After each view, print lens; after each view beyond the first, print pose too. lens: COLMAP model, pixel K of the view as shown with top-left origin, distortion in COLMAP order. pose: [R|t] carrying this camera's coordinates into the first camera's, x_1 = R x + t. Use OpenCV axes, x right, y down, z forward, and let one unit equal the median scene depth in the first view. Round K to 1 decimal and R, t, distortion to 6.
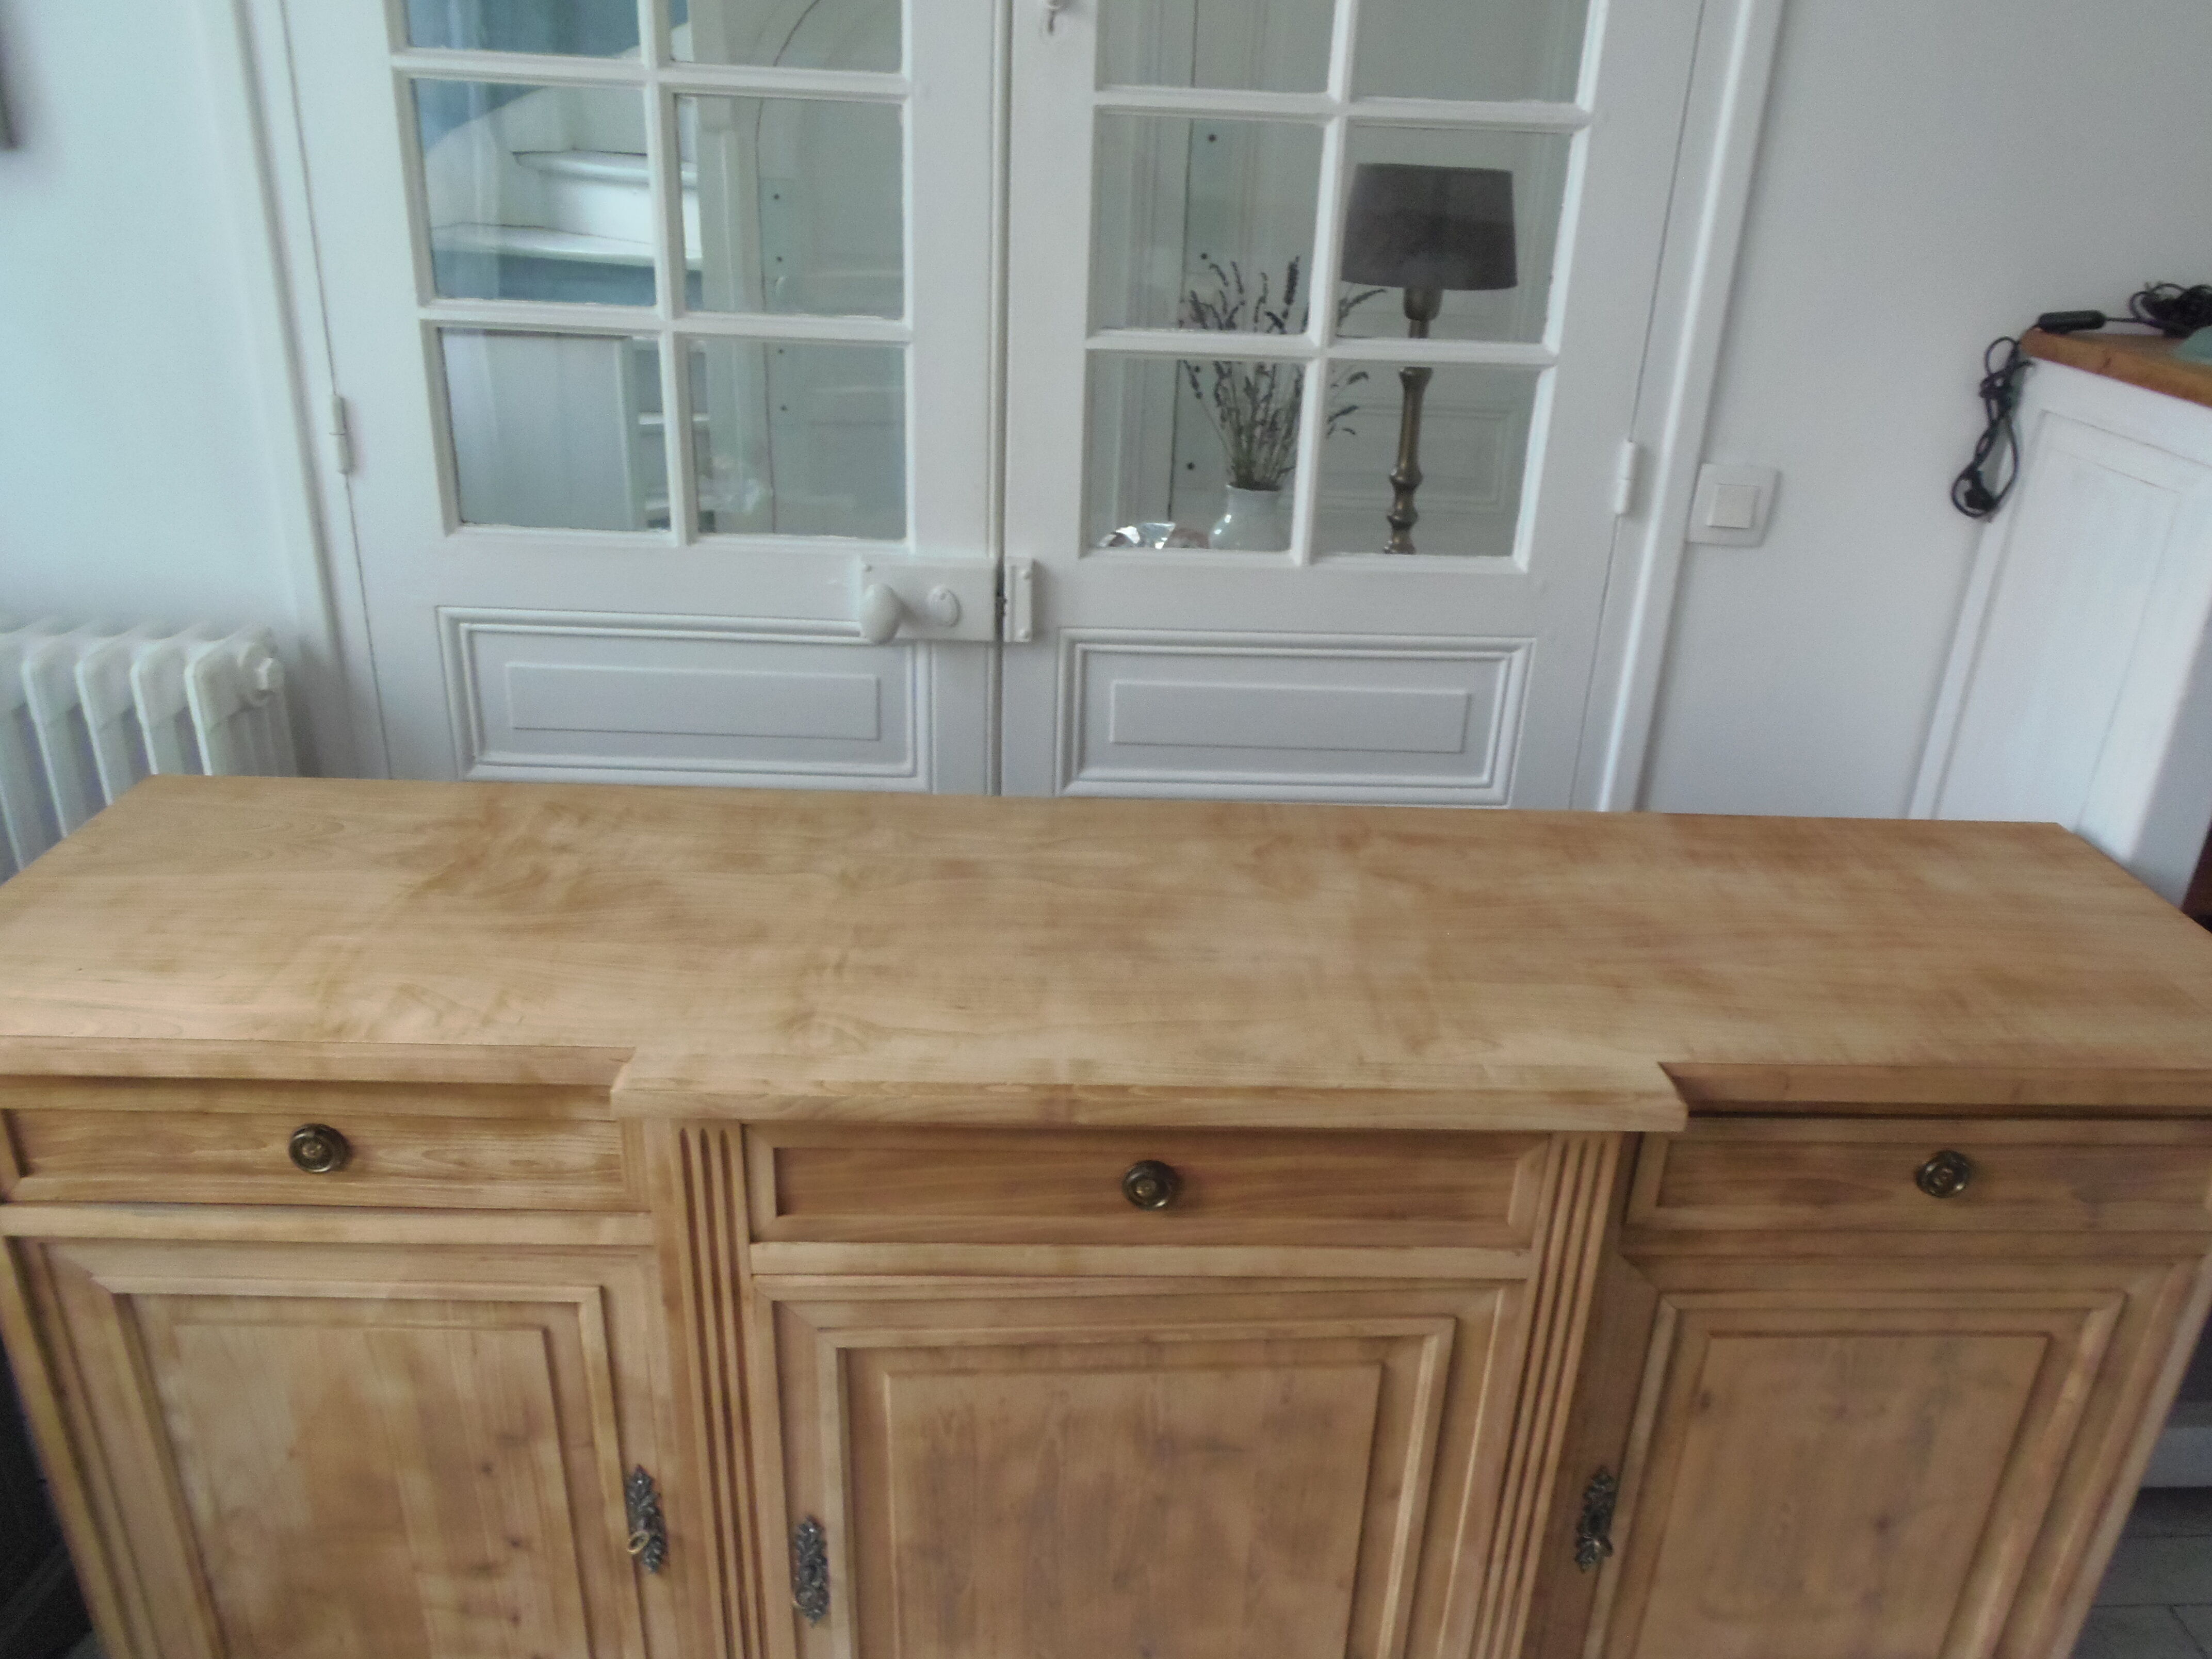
lens RADIAL K [[1622.9, 0, 1137.5], [0, 1622.9, 807.9], [0, 0, 1]] dist [-0.010059, -0.006116]
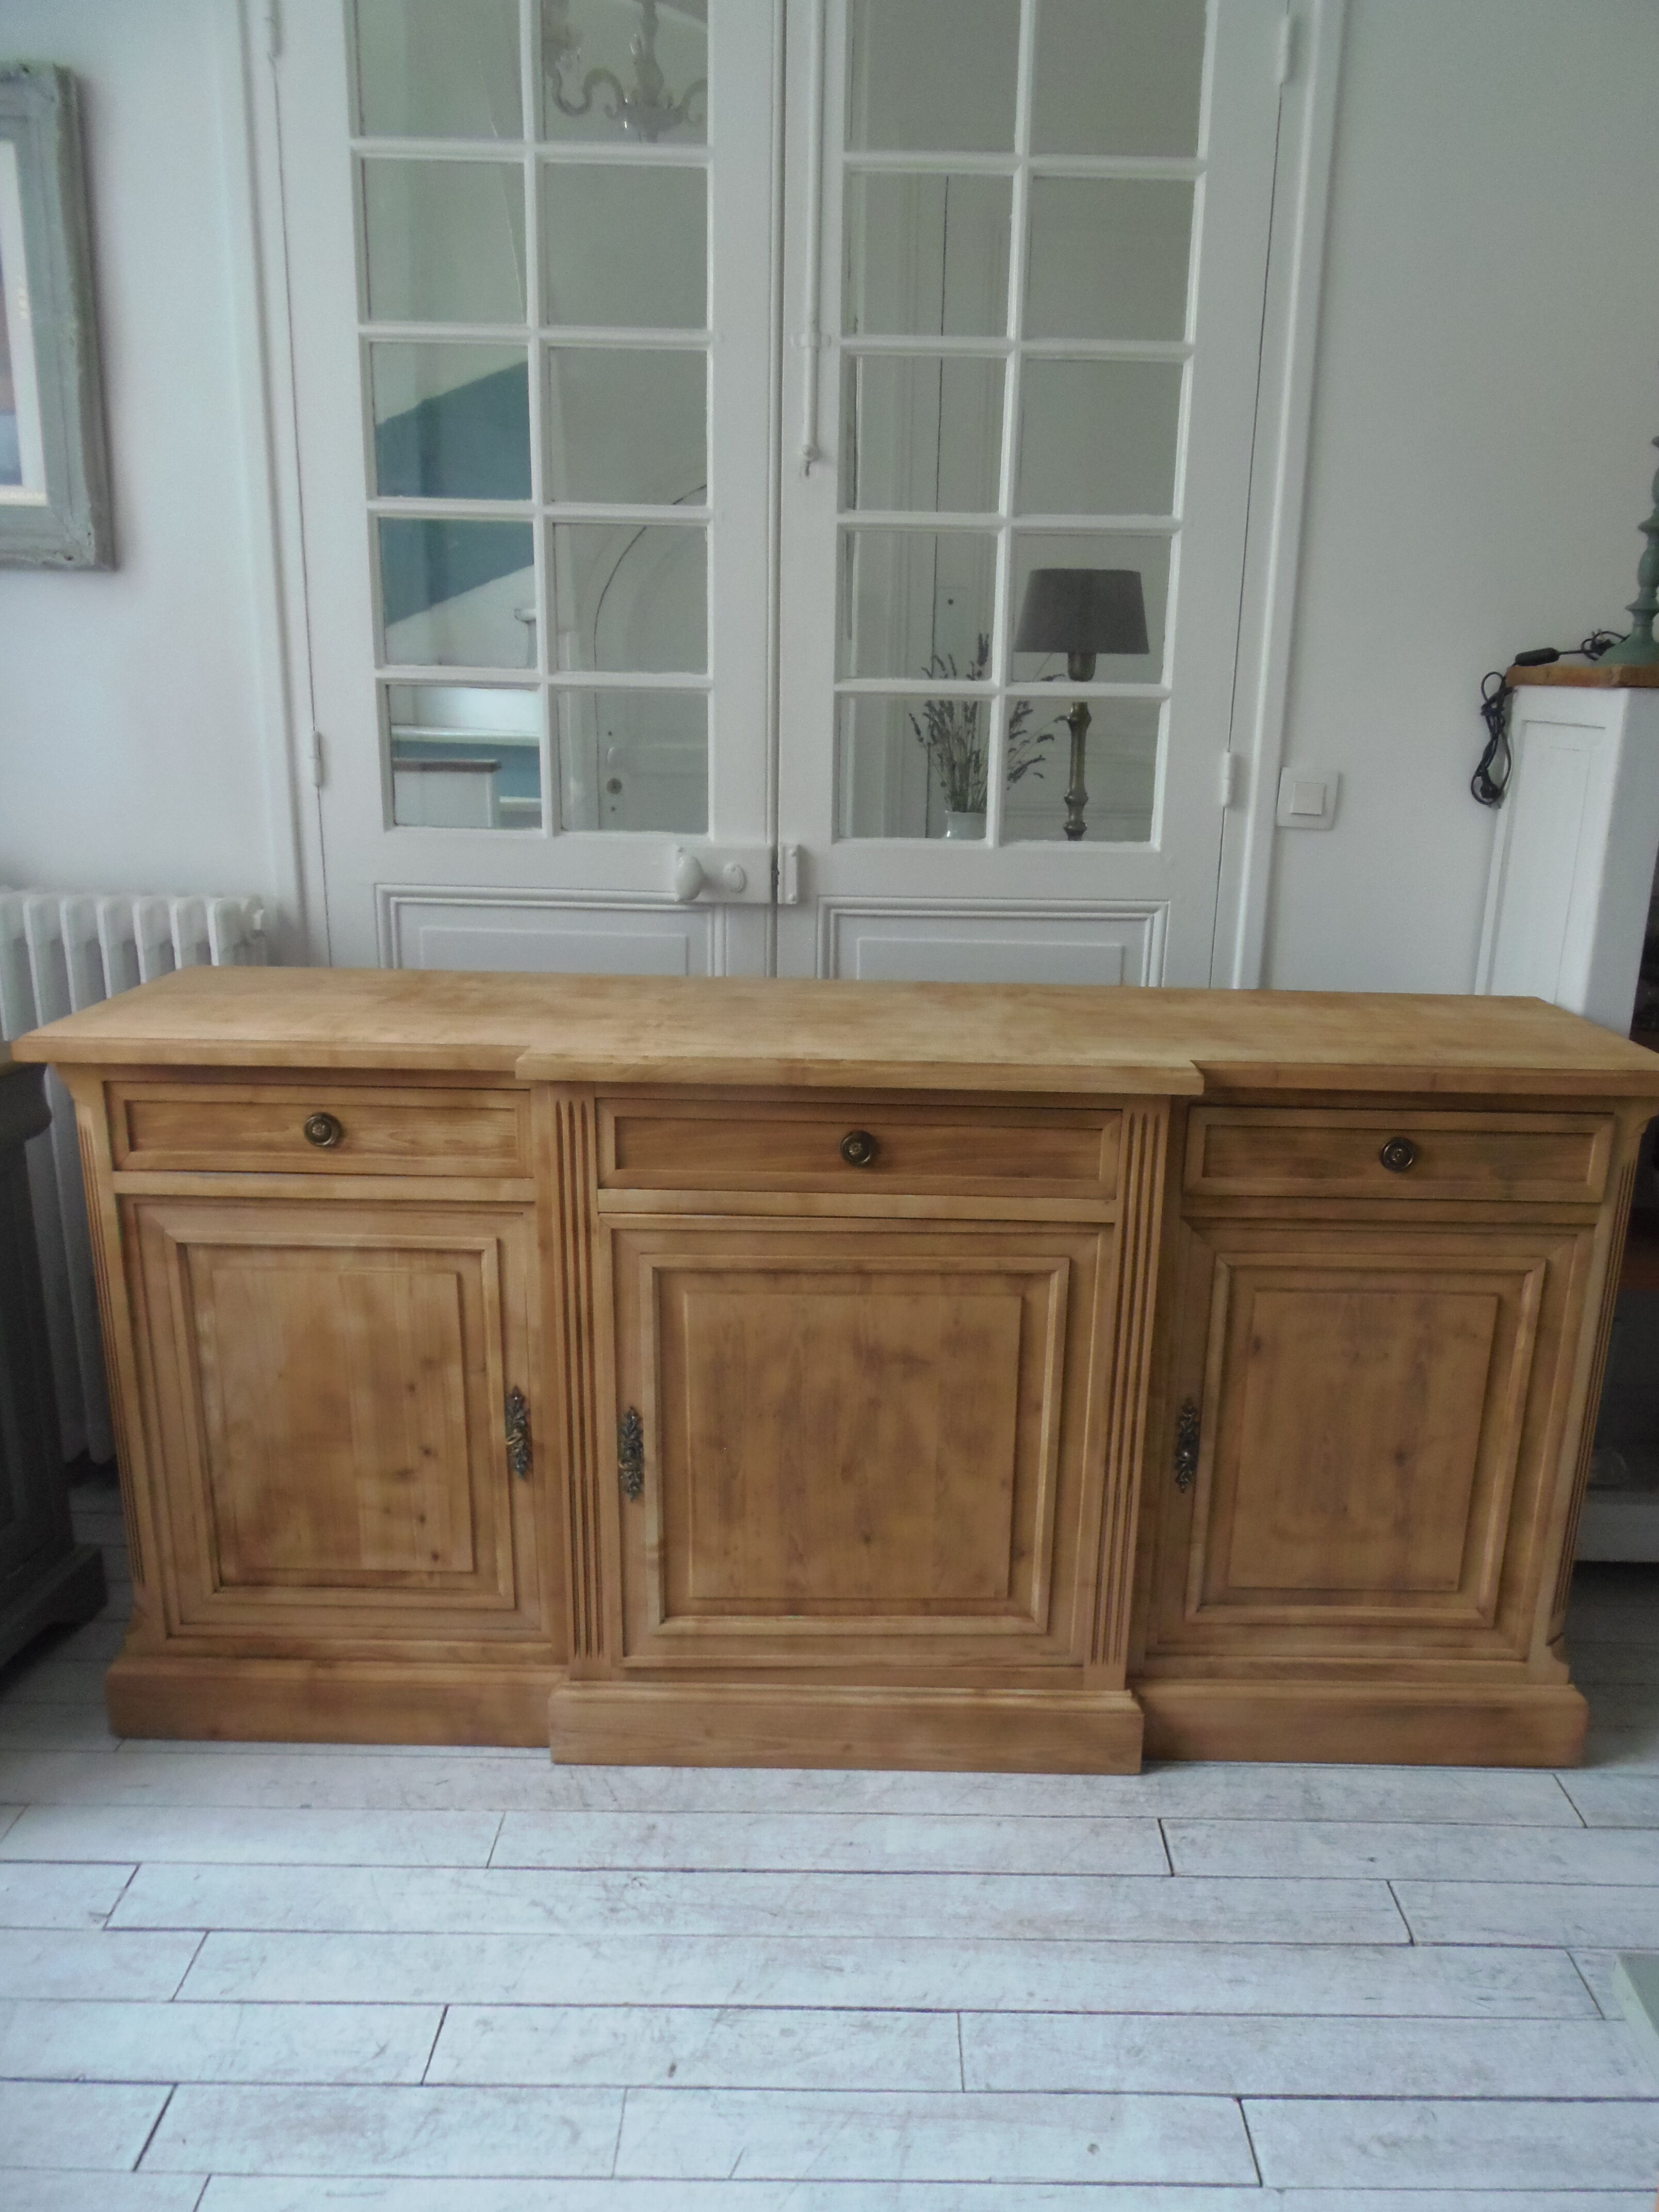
lens RADIAL K [[1622.9, 0, 875.3], [0, 1622.9, 1147.2], [0, 0, 1]] dist [-0.010059, -0.006116]
pose [[0.998953, -0.007362, -0.045147, 0.082605], [0.001273, 0.991056, -0.133443, 0.390903], [0.045726, 0.133246, 0.990028, -0.457345]]
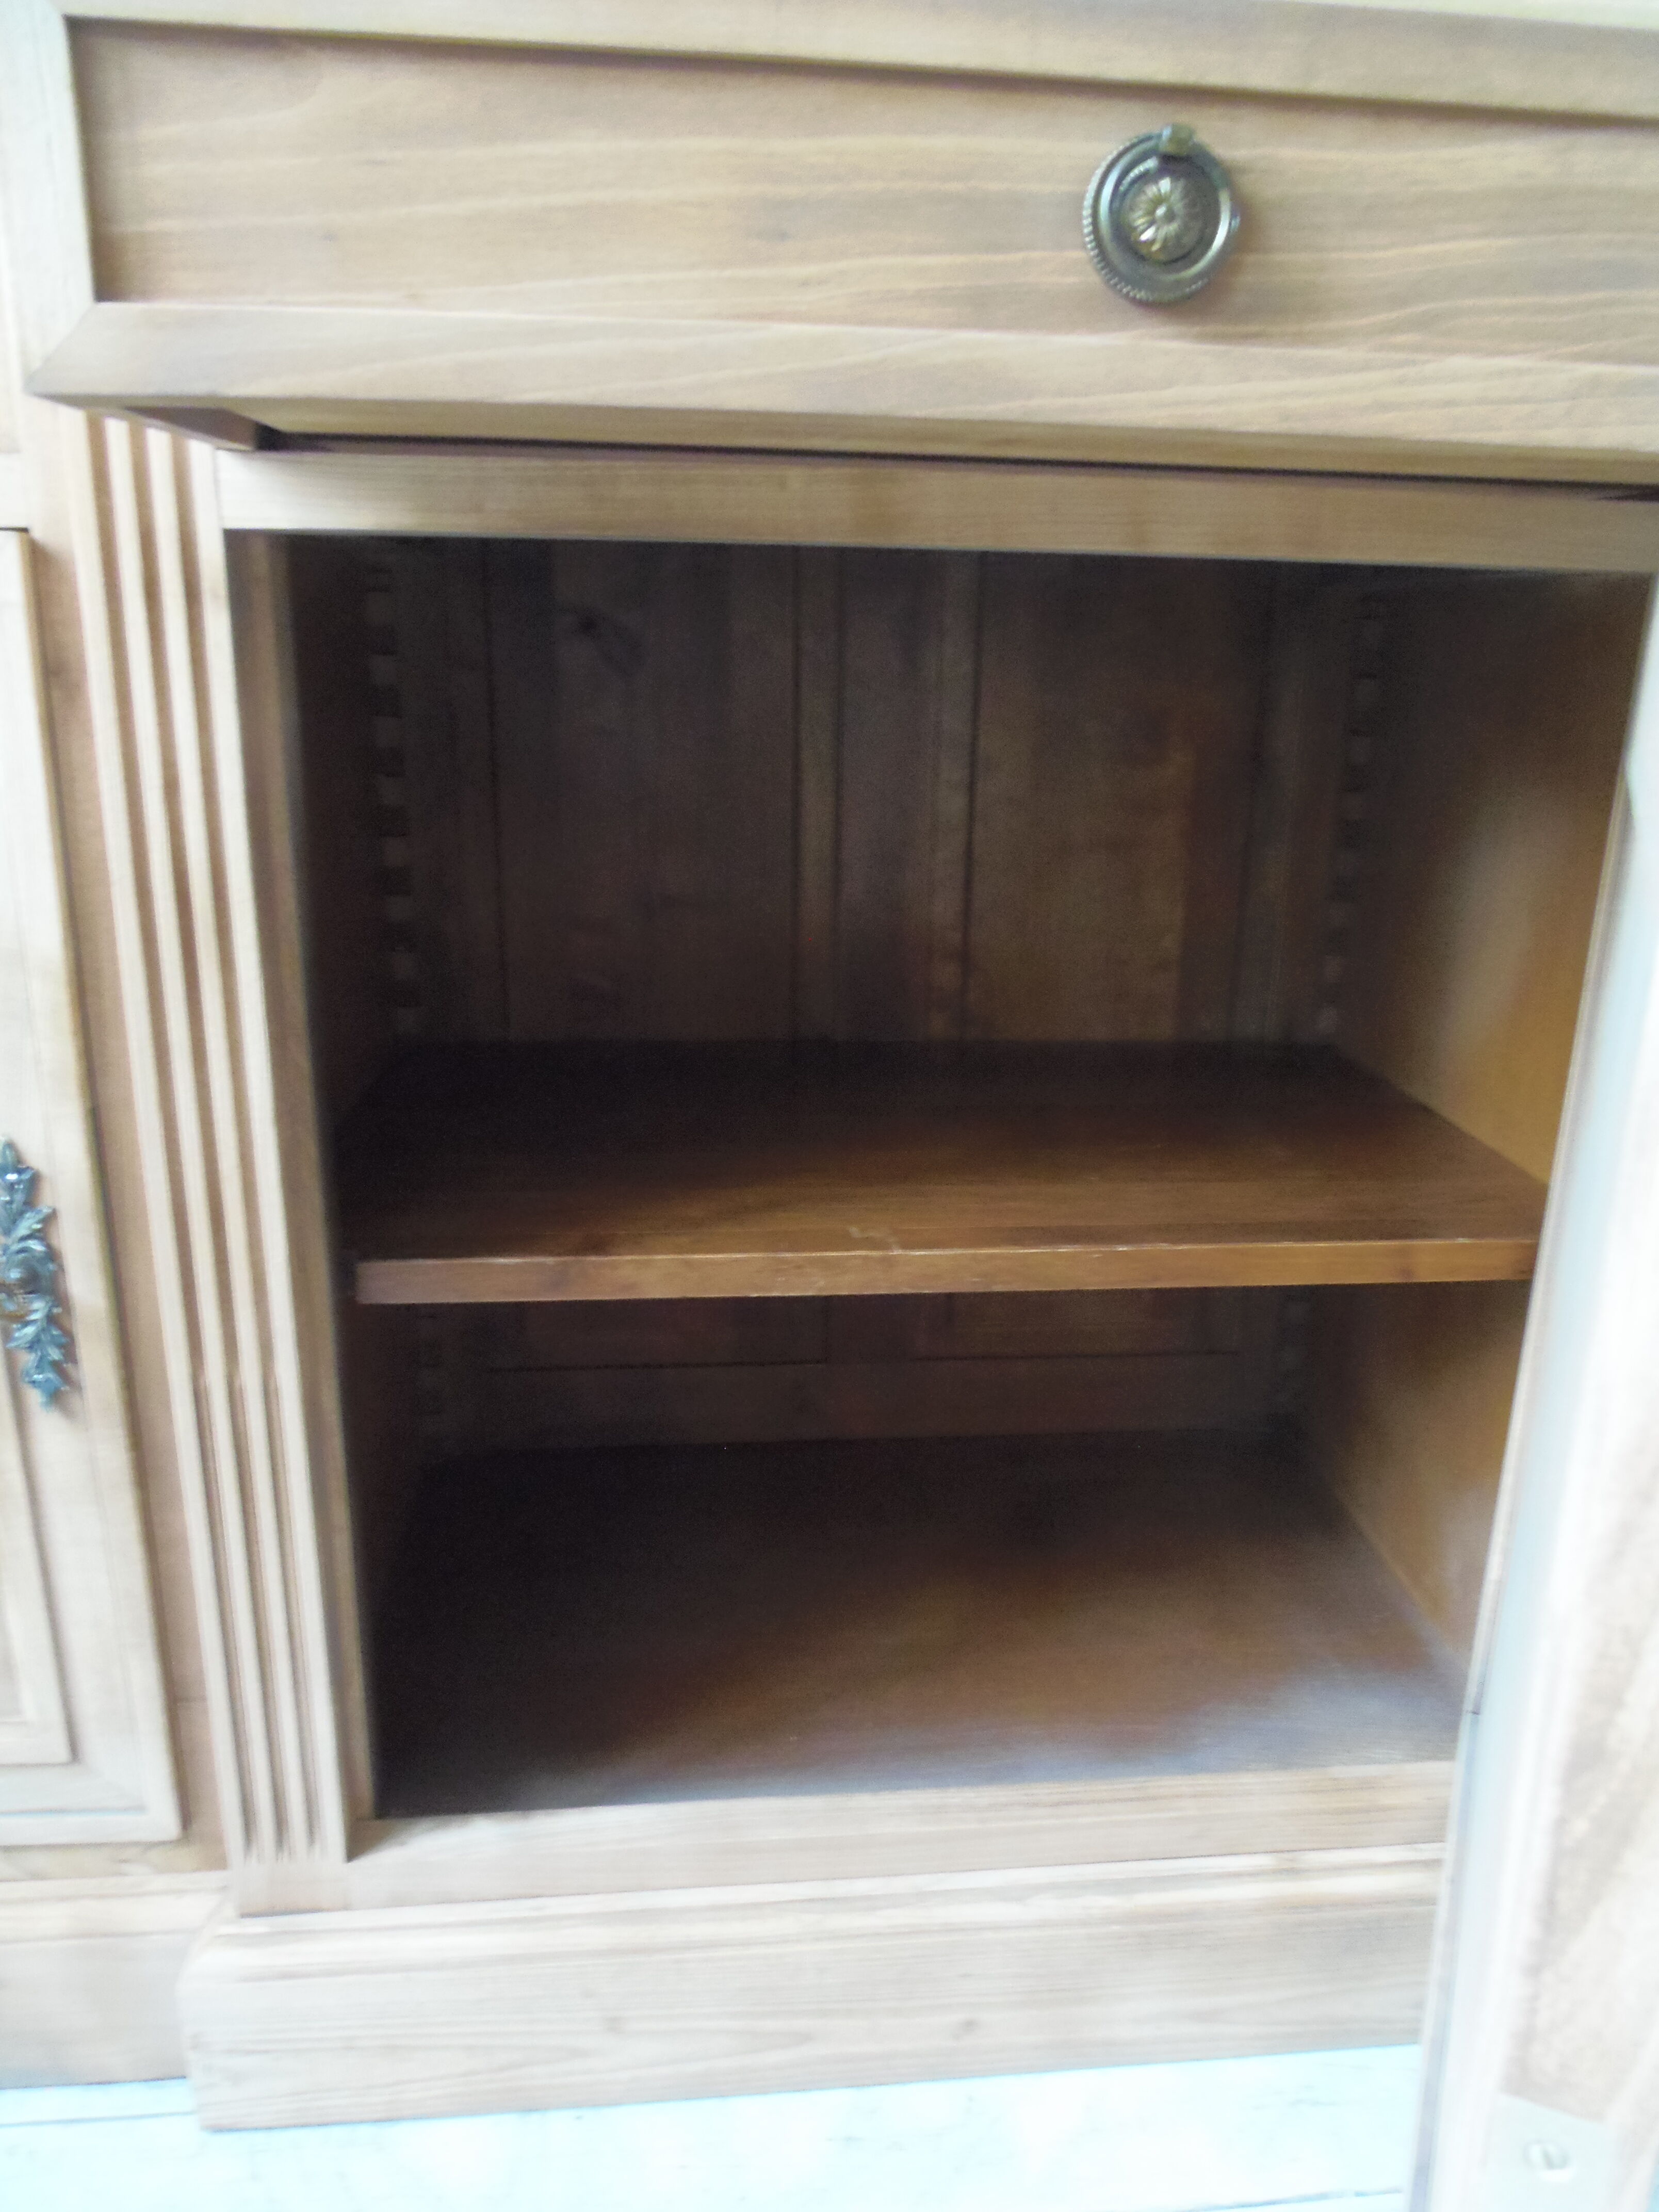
lens RADIAL K [[1630.7, 0, 860.8], [0, 1630.7, 1142.7], [0, 0, 1]] dist [-0.001983, -0.007263]
pose [[0.997547, -0.039639, 0.057688, -0.076480], [0.045037, 0.994410, -0.095501, 0.473893], [-0.053580, 0.097865, 0.993756, 0.480338]]
